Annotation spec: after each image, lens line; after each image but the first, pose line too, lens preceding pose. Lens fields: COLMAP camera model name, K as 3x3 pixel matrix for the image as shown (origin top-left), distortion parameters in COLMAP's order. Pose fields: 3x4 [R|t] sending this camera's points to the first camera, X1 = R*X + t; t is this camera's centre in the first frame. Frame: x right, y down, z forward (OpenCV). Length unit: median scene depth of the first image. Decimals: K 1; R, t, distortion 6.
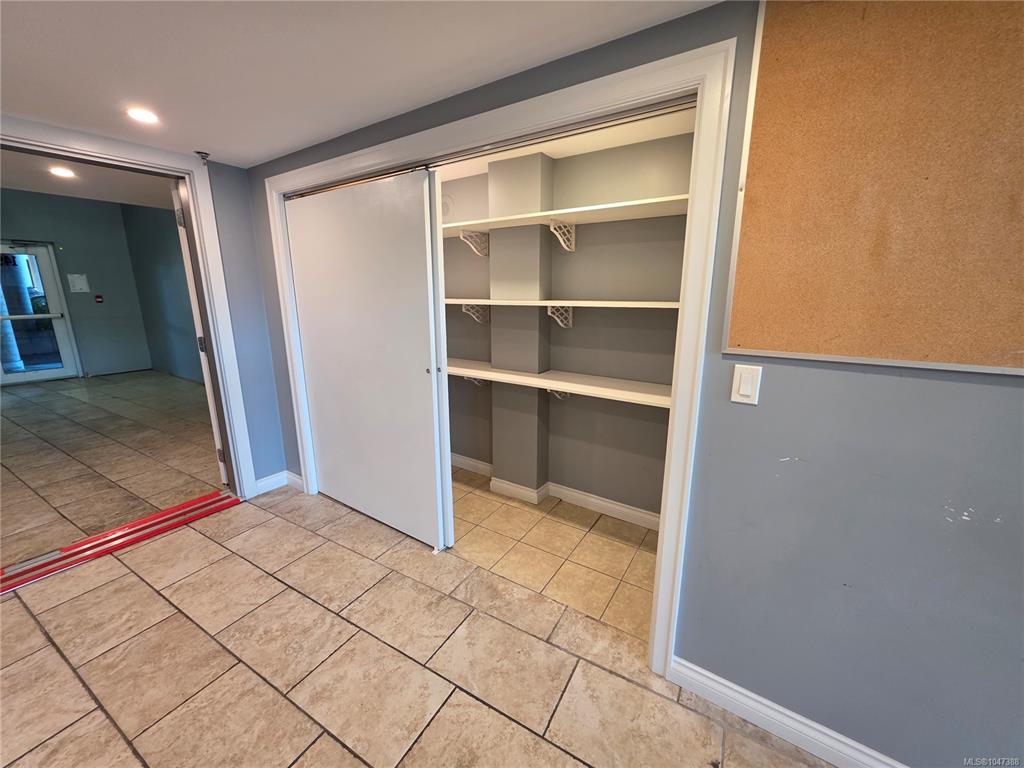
lens RADIAL K [[409.0, 0, 516.2], [0, 409.0, 383.6], [0, 0, 1]] dist [-0.002237, 0.000010]
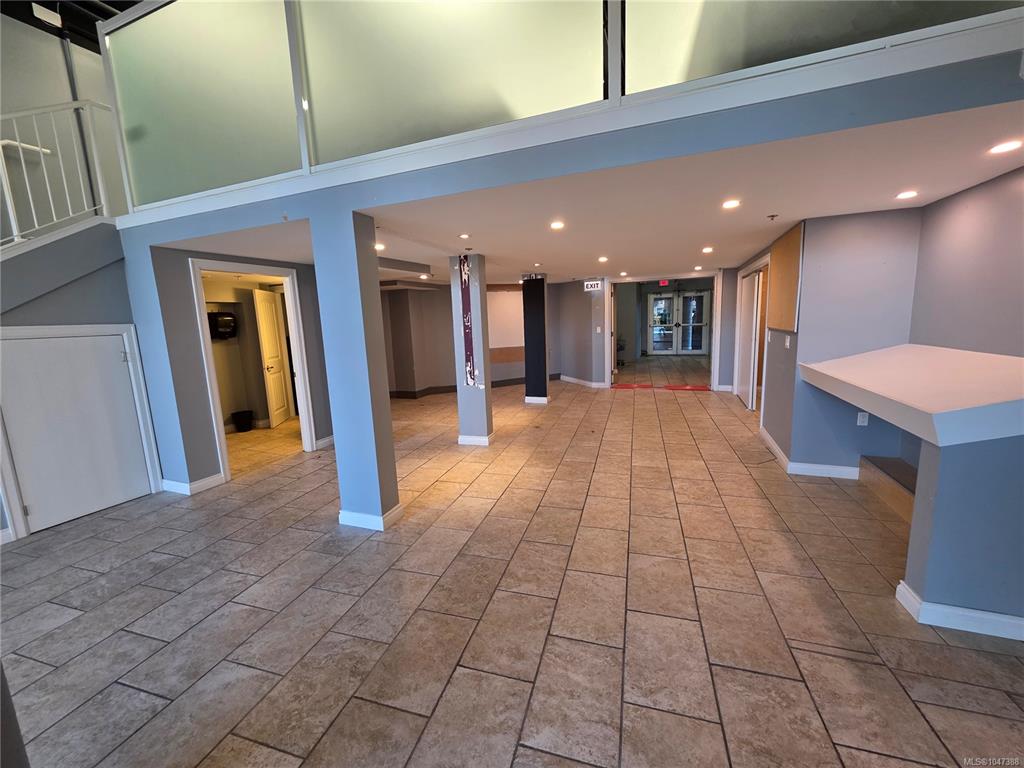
lens RADIAL K [[409.0, 0, 511.8], [0, 409.0, 386.5], [0, 0, 1]] dist [-0.002237, 0.000010]
pose [[0.209669, 0.139254, -0.967805, 1.639579], [-0.178267, 0.978661, 0.102195, 0.217802], [0.961384, 0.151100, 0.230020, -0.876089]]
